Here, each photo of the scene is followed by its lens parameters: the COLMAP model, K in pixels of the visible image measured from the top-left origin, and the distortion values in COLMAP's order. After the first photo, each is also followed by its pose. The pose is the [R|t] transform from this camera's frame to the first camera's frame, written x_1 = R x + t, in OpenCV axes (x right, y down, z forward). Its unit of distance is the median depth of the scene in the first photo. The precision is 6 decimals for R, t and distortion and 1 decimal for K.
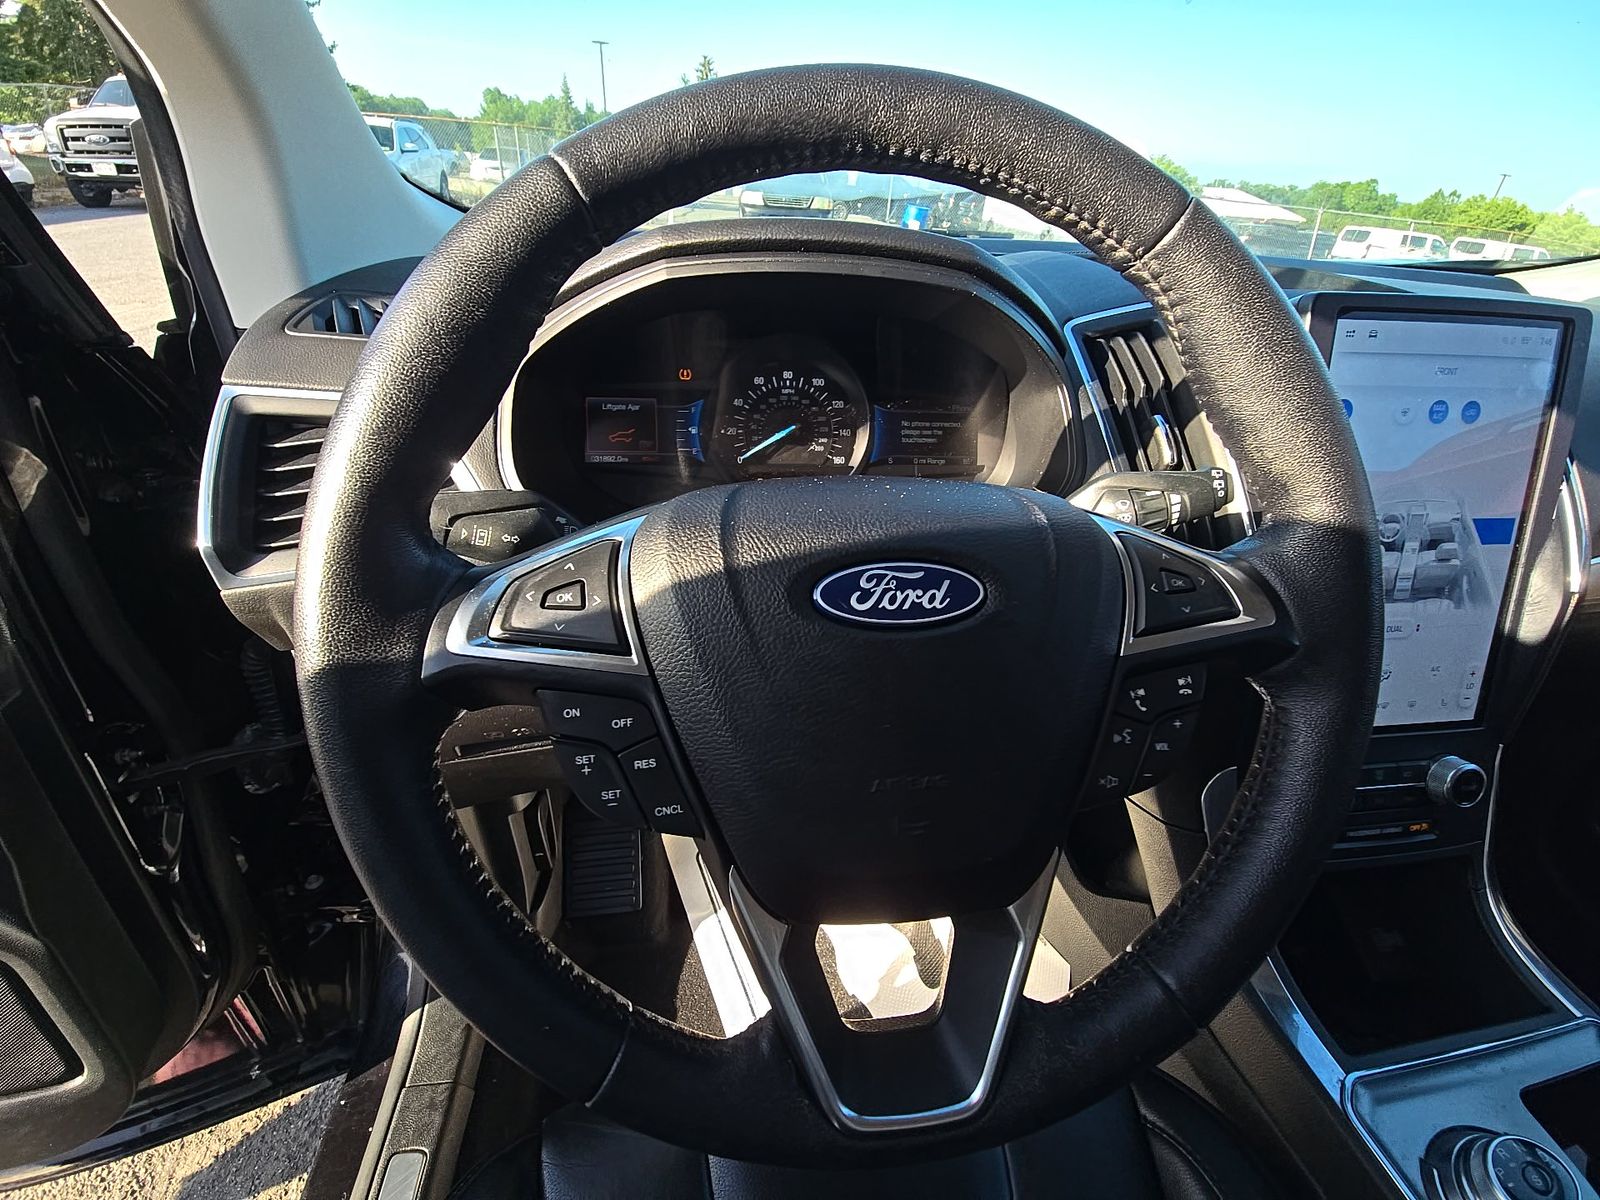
lens RADIAL K [[649.7, 0, 800.0], [0, 649.7, 600.0], [0, 0, 1]] dist [0.000576, -0.005995]
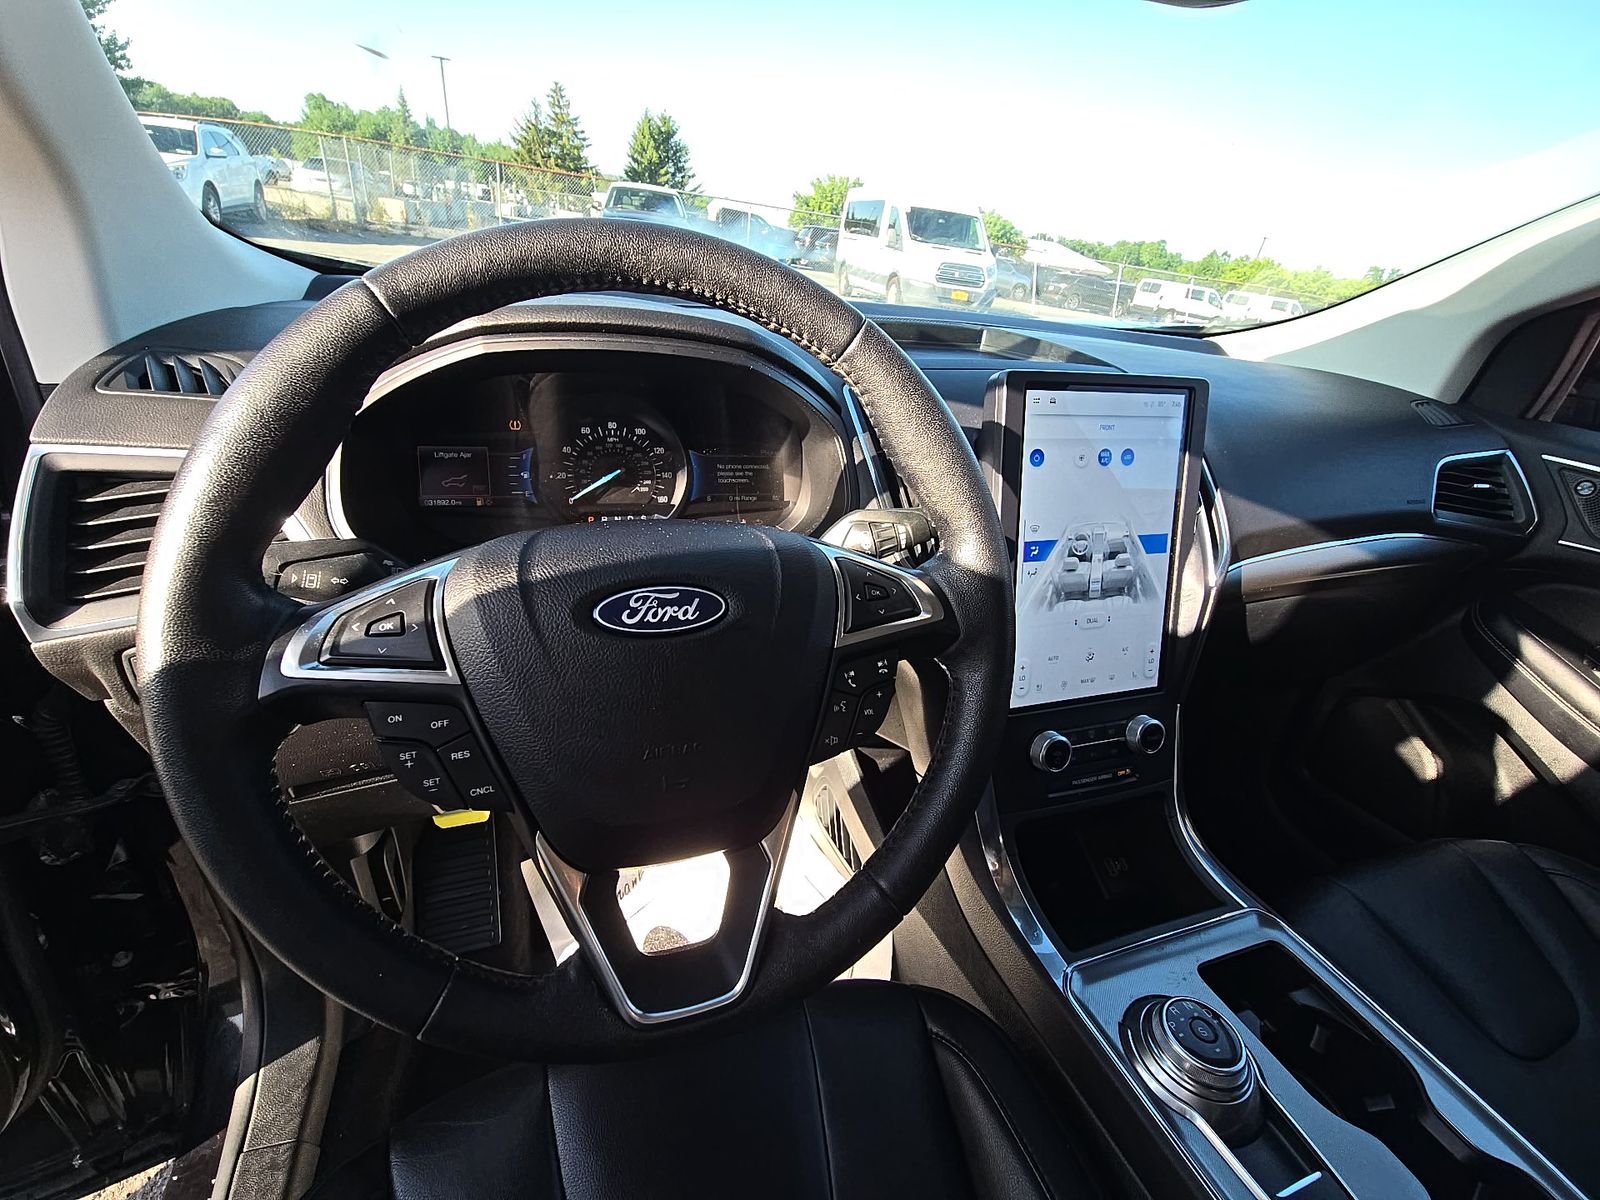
lens RADIAL K [[652.7, 0, 800.3], [0, 652.7, 596.6], [0, 0, 1]] dist [0.001994, -0.005666]
pose [[0.981951, -0.046655, 0.183293, 0.095252], [0.054884, 0.997688, -0.040078, 0.016316], [-0.180999, 0.049414, 0.982241, -0.187729]]
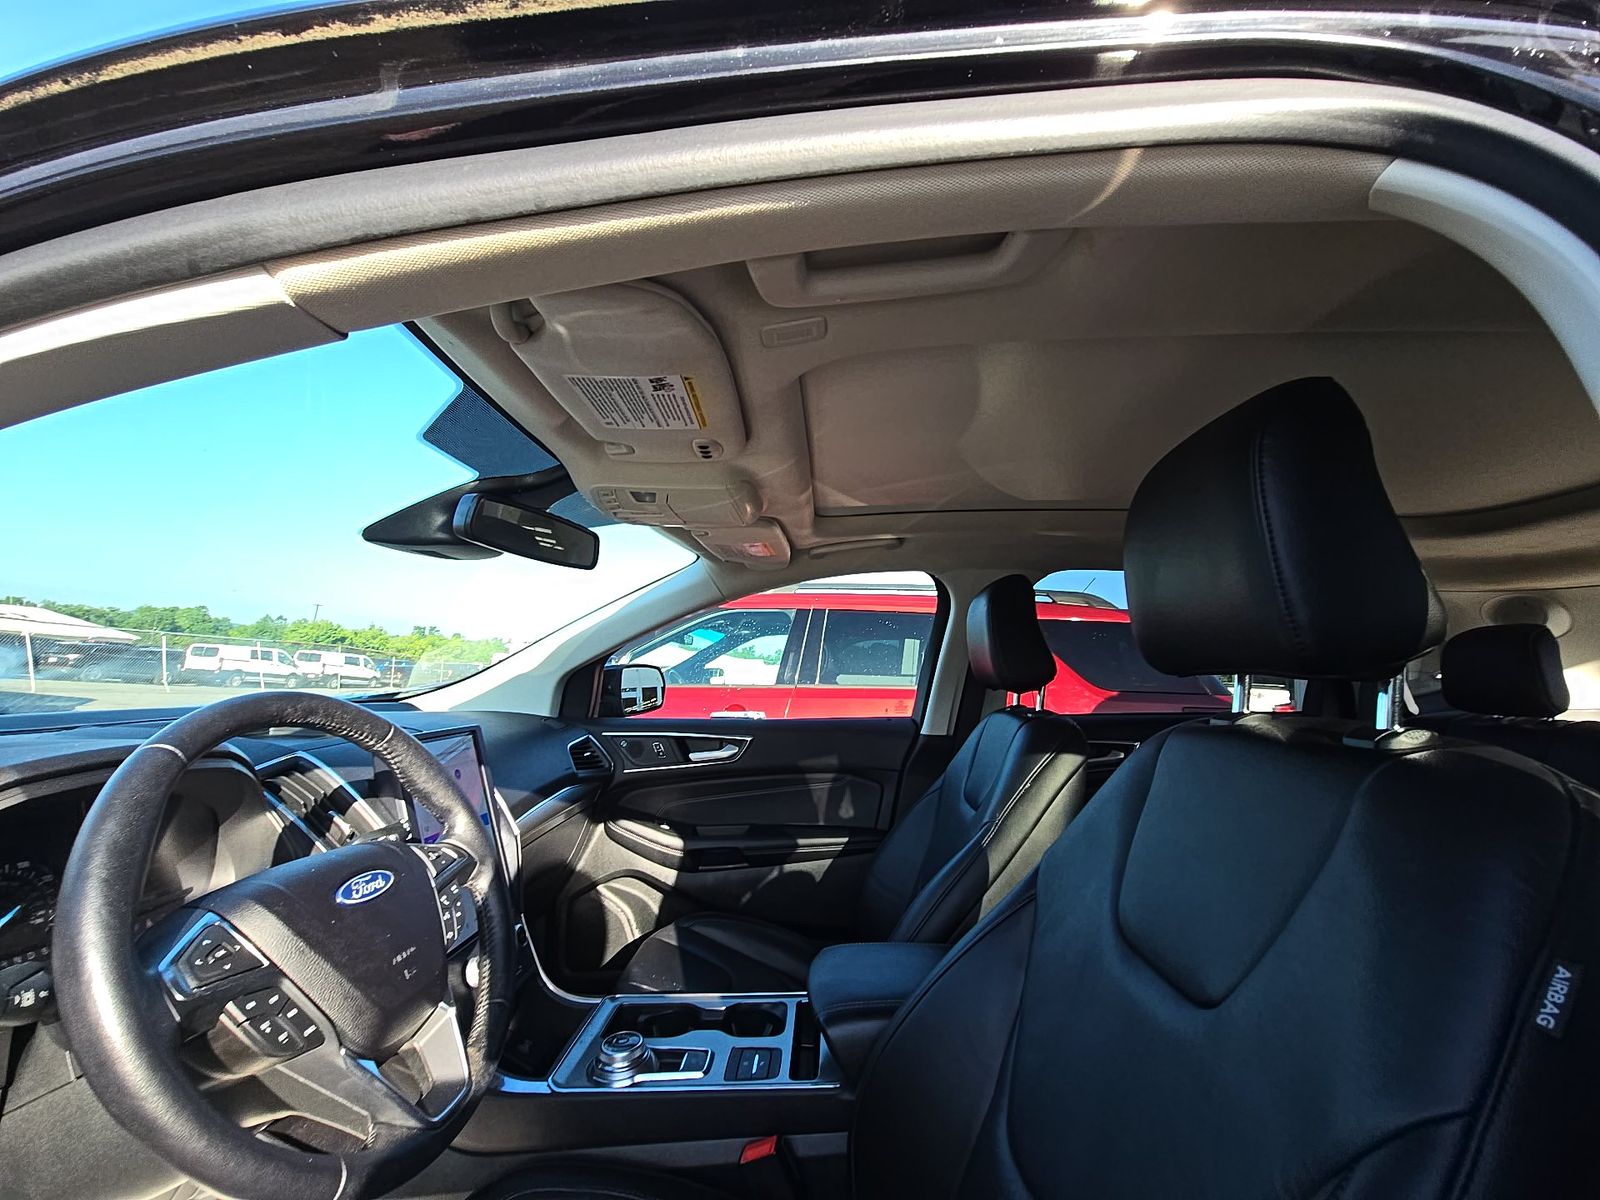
lens RADIAL K [[648.4, 0, 797.0], [0, 648.4, 594.3], [0, 0, 1]] dist [0.008881, -0.005285]
pose [[0.186751, 0.074779, 0.979557, -1.000576], [0.489023, 0.857711, -0.158709, 0.112236], [-0.852045, 0.508665, 0.123609, -0.608183]]
